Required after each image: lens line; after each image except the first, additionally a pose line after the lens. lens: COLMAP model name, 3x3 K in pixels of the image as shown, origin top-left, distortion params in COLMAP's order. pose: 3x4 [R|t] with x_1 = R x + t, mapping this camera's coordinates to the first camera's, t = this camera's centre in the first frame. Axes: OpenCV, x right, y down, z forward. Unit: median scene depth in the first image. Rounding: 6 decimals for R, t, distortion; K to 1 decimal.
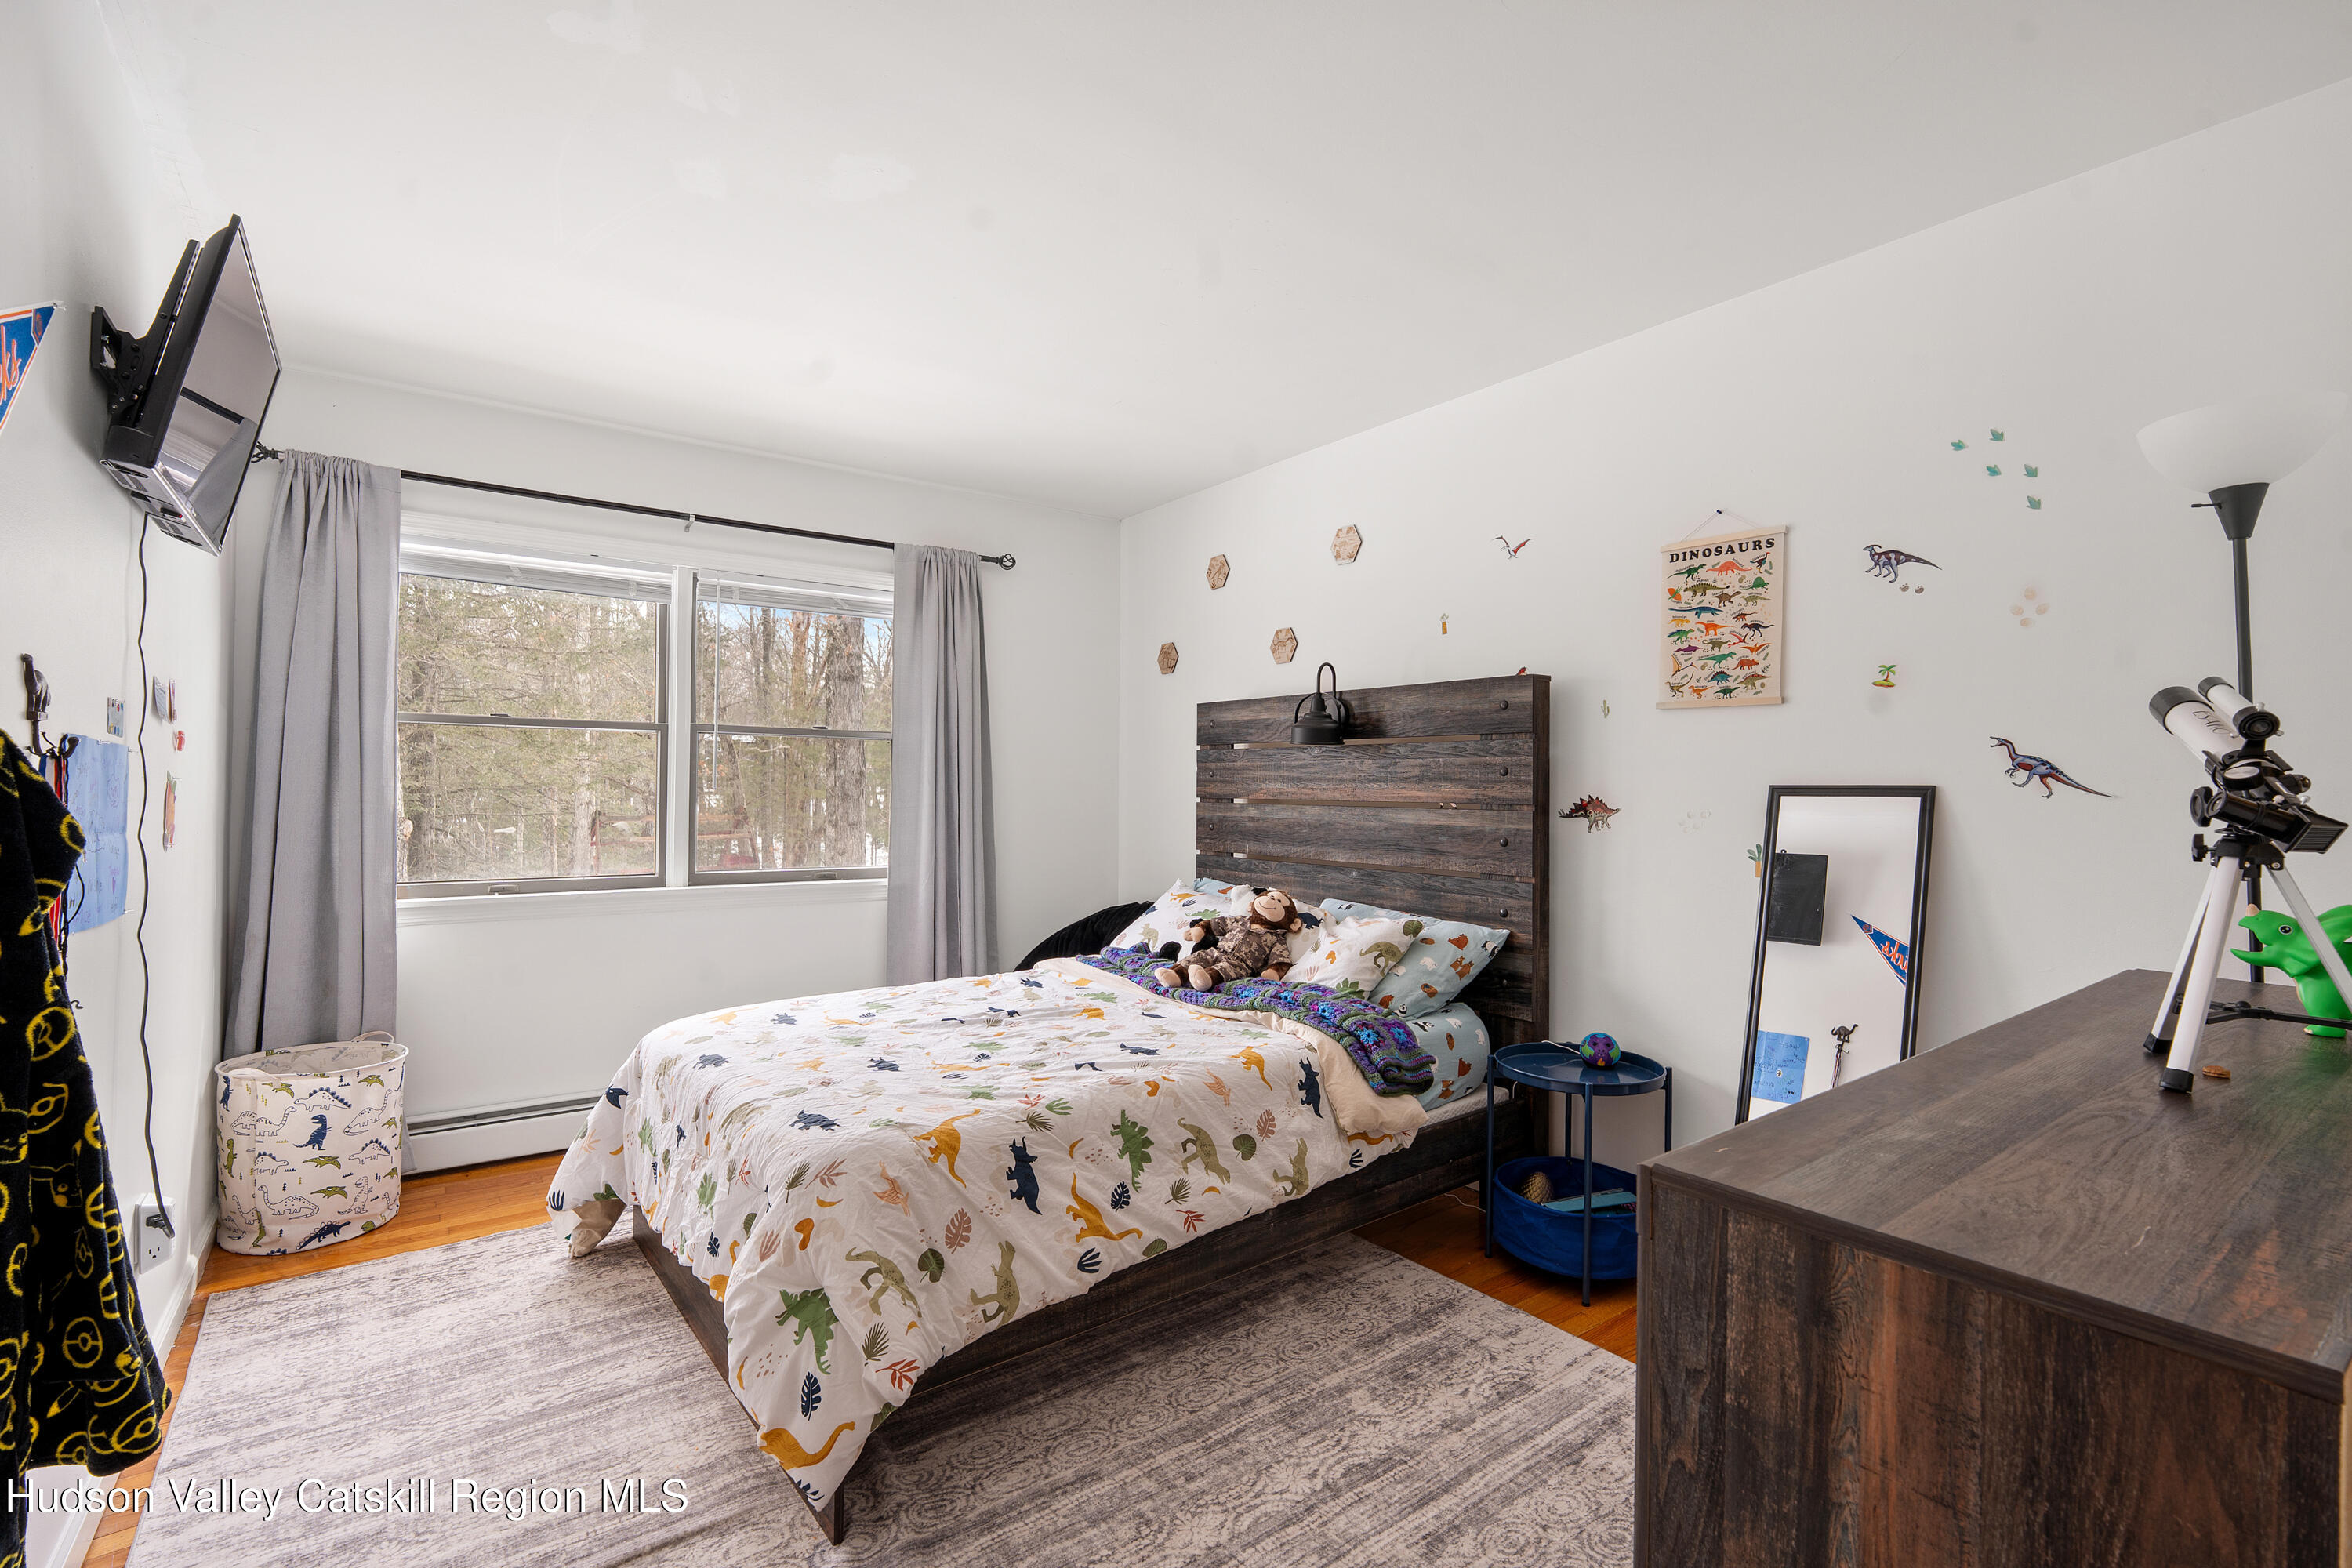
lens RADIAL K [[1050.9, 0, 1176.1], [0, 1050.9, 785.6], [0, 0, 1]] dist [-0.011112, 0.003294]
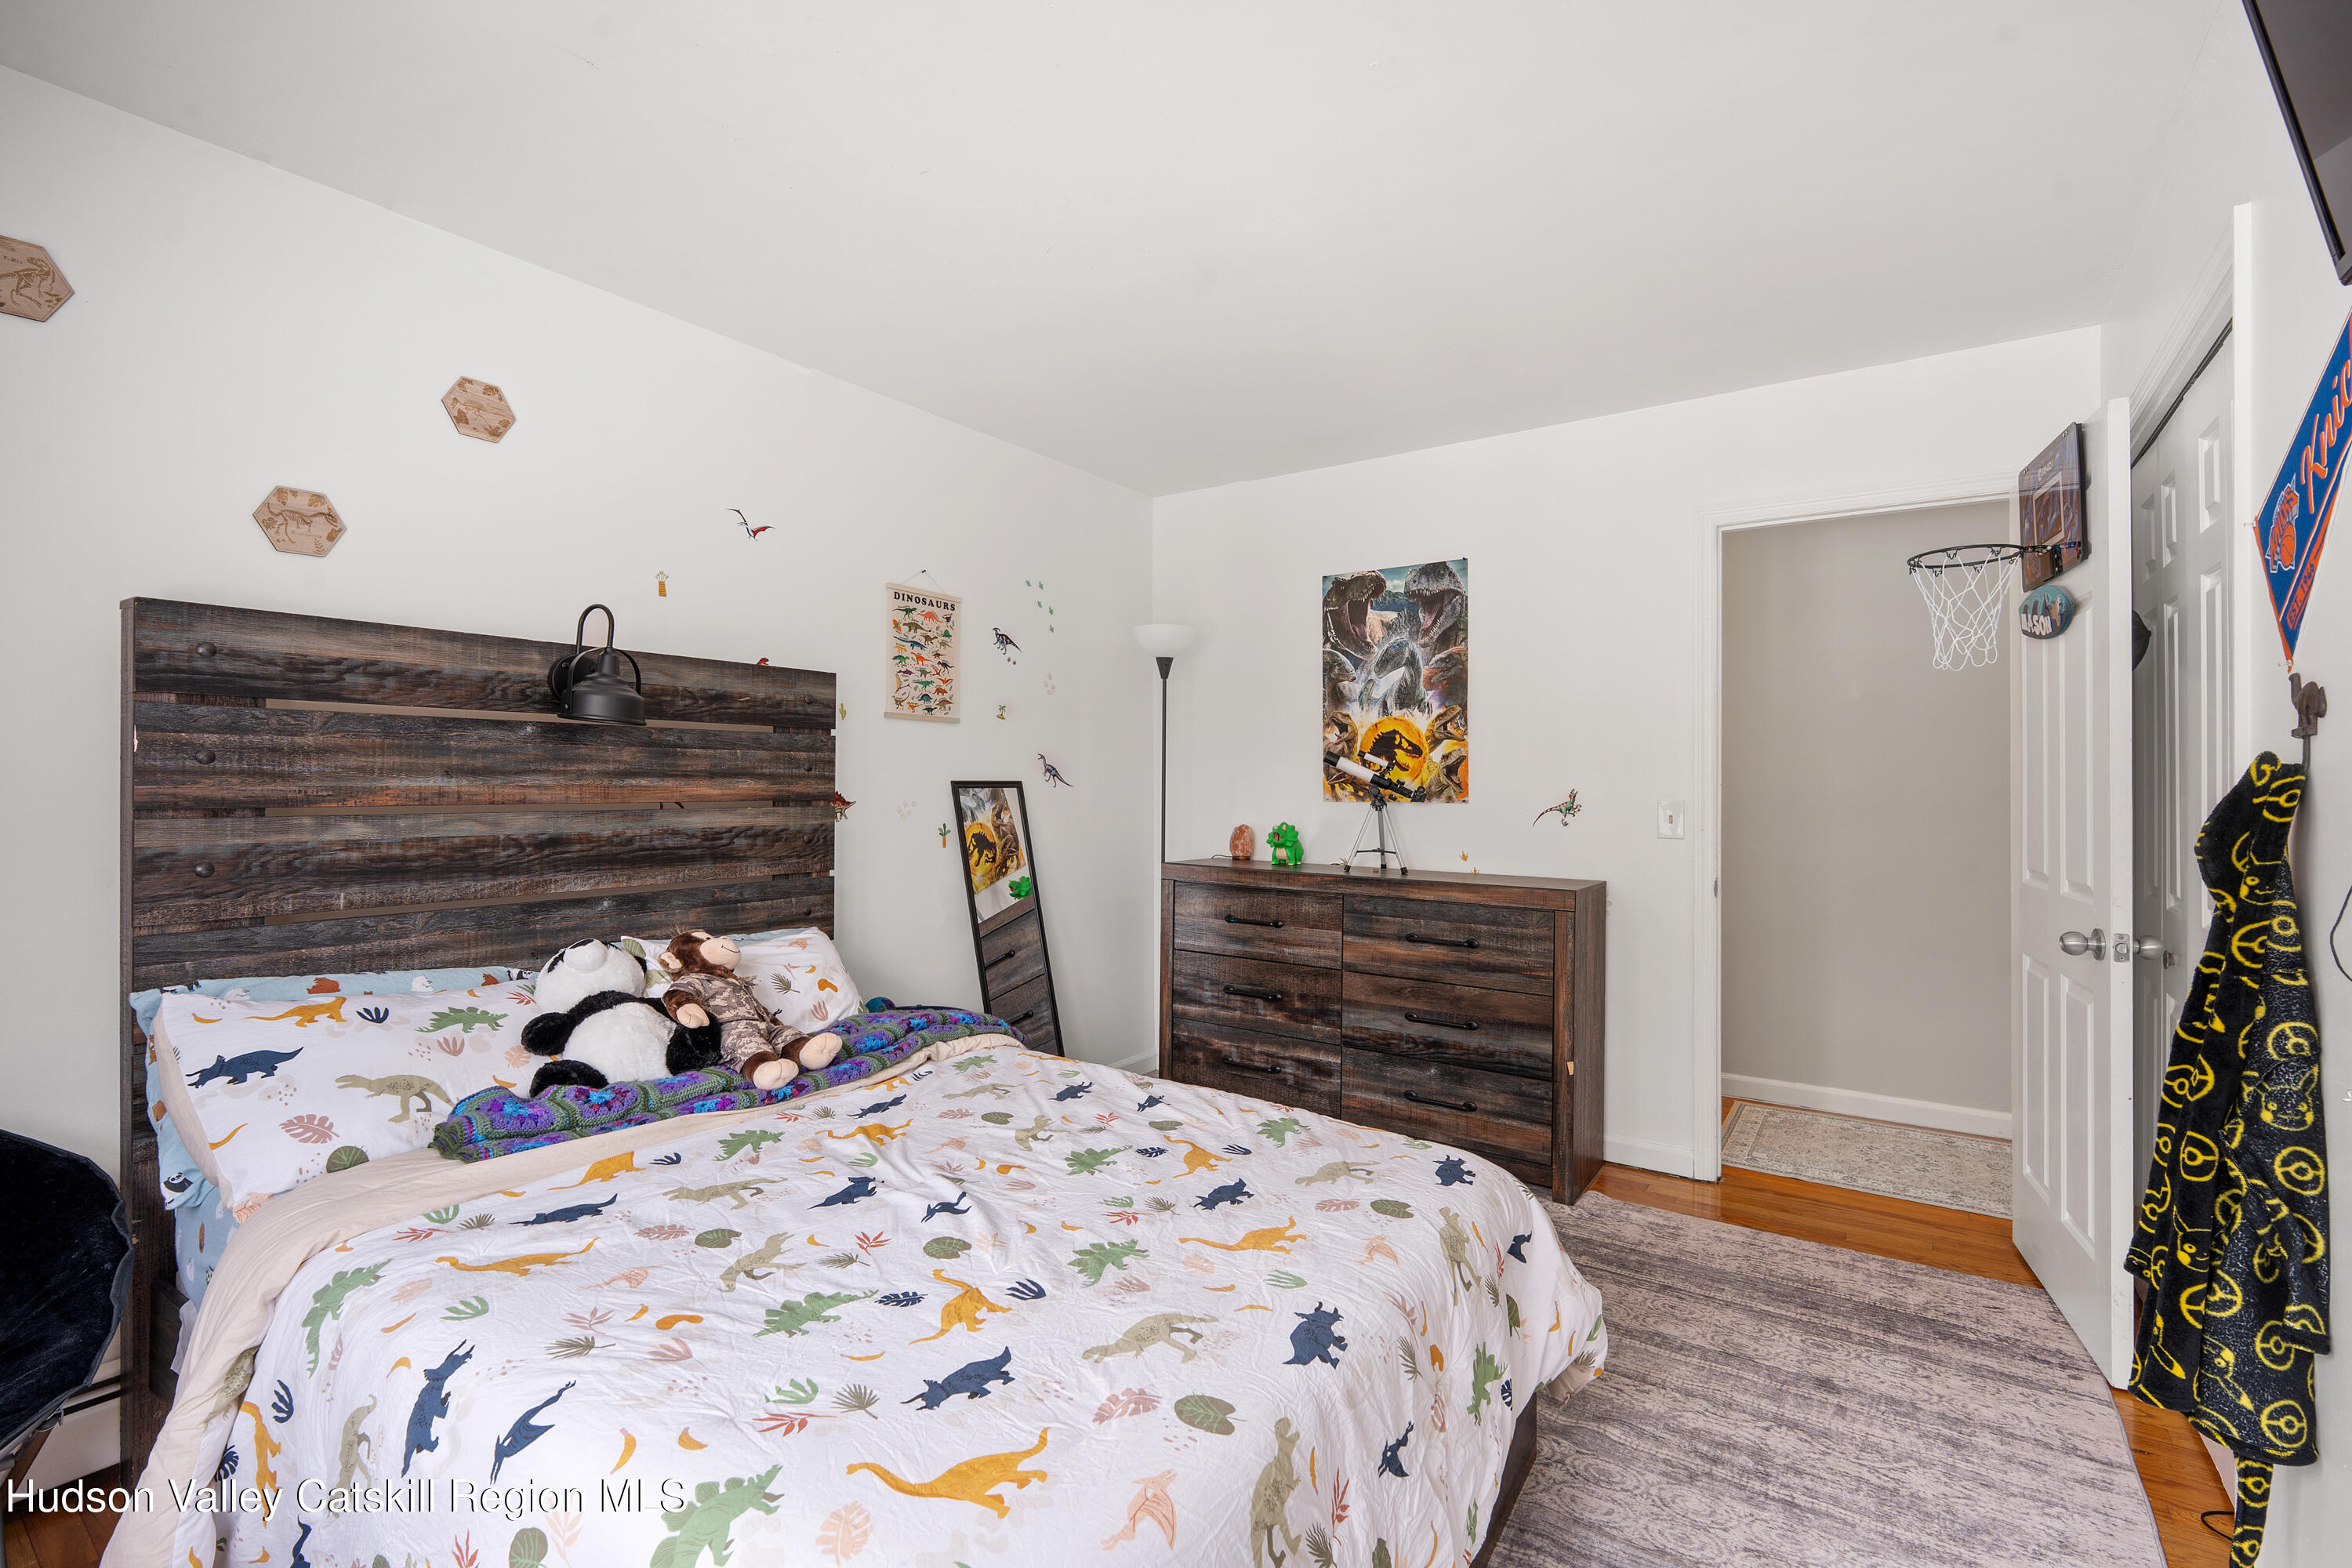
lens RADIAL K [[1050.9, 0, 1173.9], [0, 1050.9, 776.9], [0, 0, 1]] dist [-0.011112, 0.003294]
pose [[-0.318696, -0.002715, 0.947853, -0.809886], [-0.005619, 0.999984, 0.000975, -0.007909], [-0.947840, -0.005016, -0.318706, 1.102154]]
